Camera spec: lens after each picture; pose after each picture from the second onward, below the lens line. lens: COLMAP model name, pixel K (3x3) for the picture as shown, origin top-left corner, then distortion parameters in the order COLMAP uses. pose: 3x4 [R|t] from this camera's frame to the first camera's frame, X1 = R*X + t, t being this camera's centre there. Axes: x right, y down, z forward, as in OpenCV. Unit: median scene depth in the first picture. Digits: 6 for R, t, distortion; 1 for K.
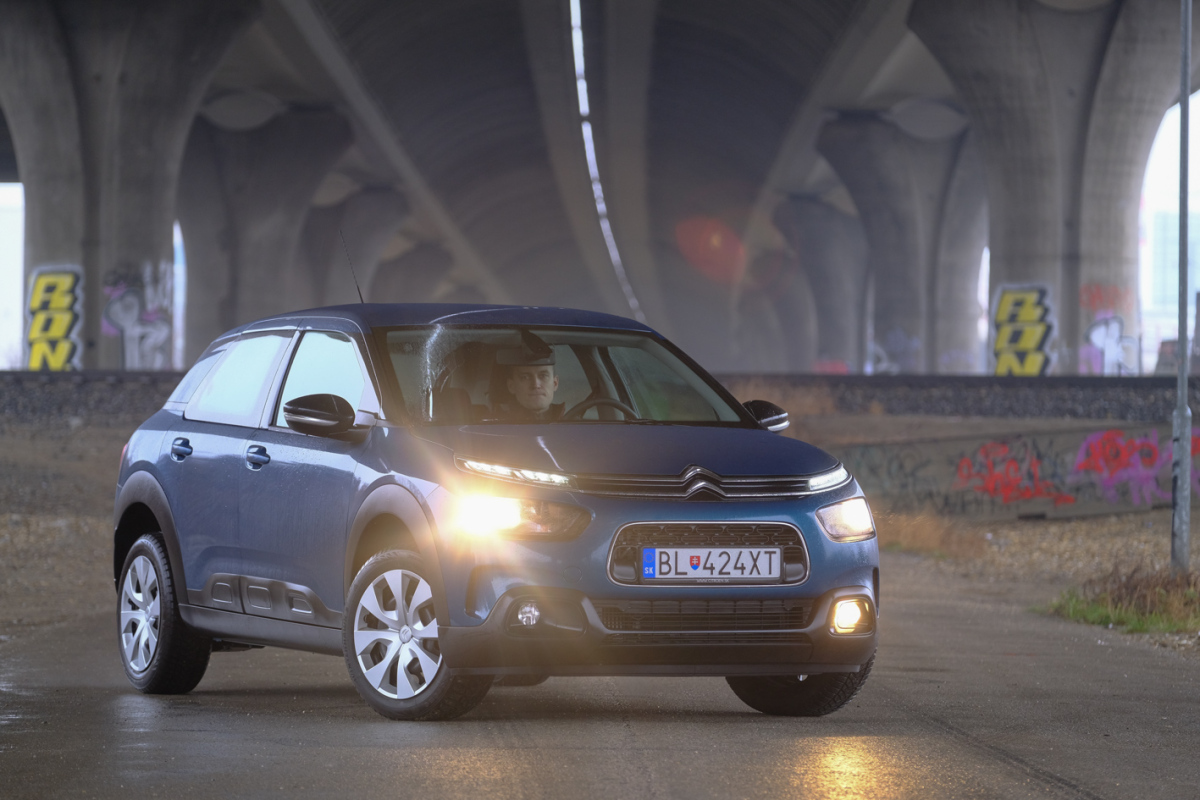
lens RADIAL K [[5300.9, 0, 593.8], [0, 5300.9, 402.2], [0, 0, 1]] dist [0.055656, 0.000000]
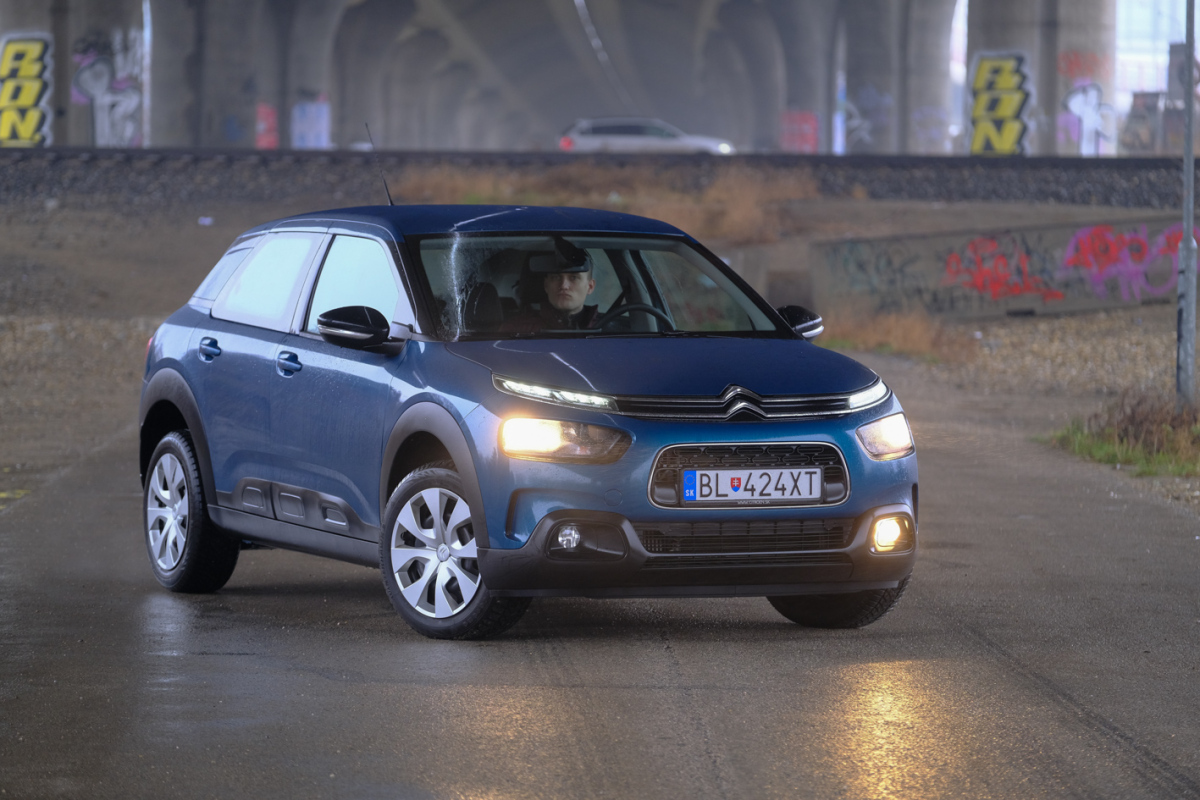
lens RADIAL K [[5329.3, 0, 604.1], [0, 5329.3, 398.6], [0, 0, 1]] dist [0.113196, 0.000000]
pose [[0.999958, -0.002171, 0.008859, -0.008093], [0.001744, 0.998849, 0.047926, -0.018937], [-0.008952, -0.047908, 0.998812, 0.000535]]
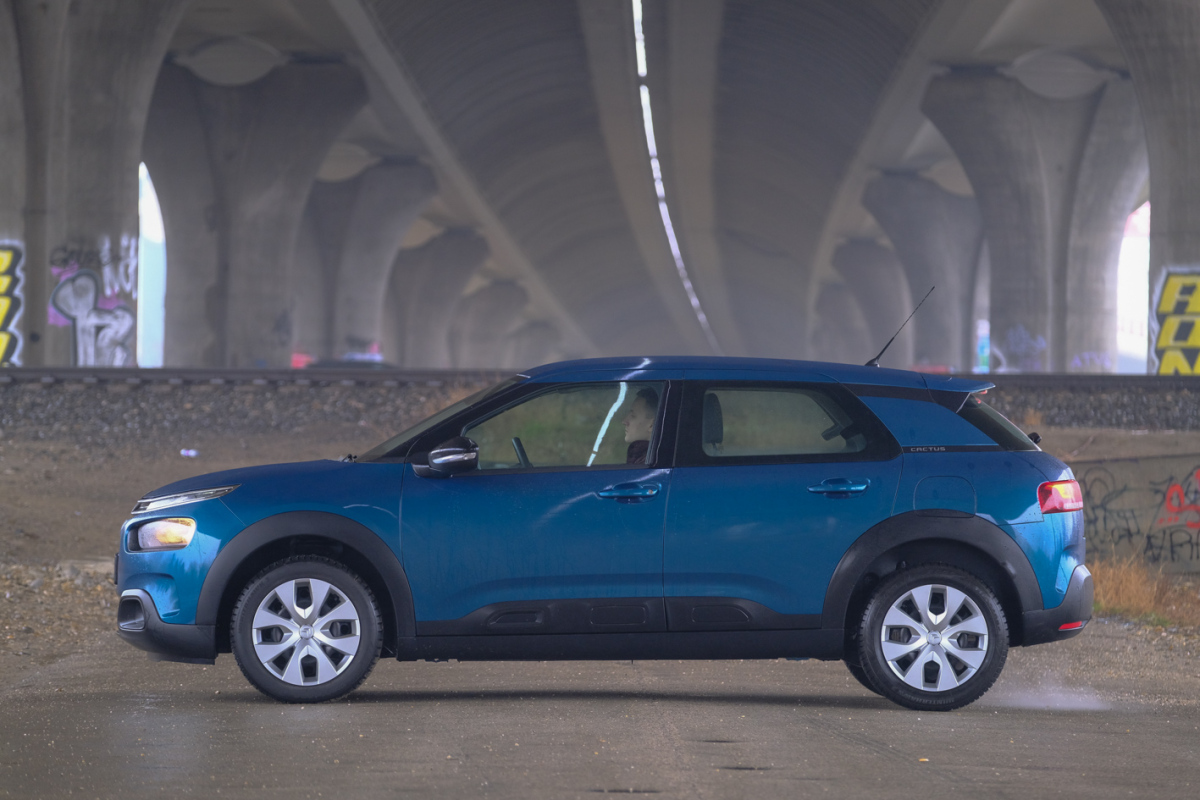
lens RADIAL K [[6060.1, 0, 600.6], [0, 6060.1, 395.7], [0, 0, 1]] dist [0.430134, 0.000000]
pose [[0.999963, -0.000655, -0.008551, 0.002732], [0.000626, 0.999994, -0.003420, 0.005263], [0.008553, 0.003415, 0.999958, 0.220674]]
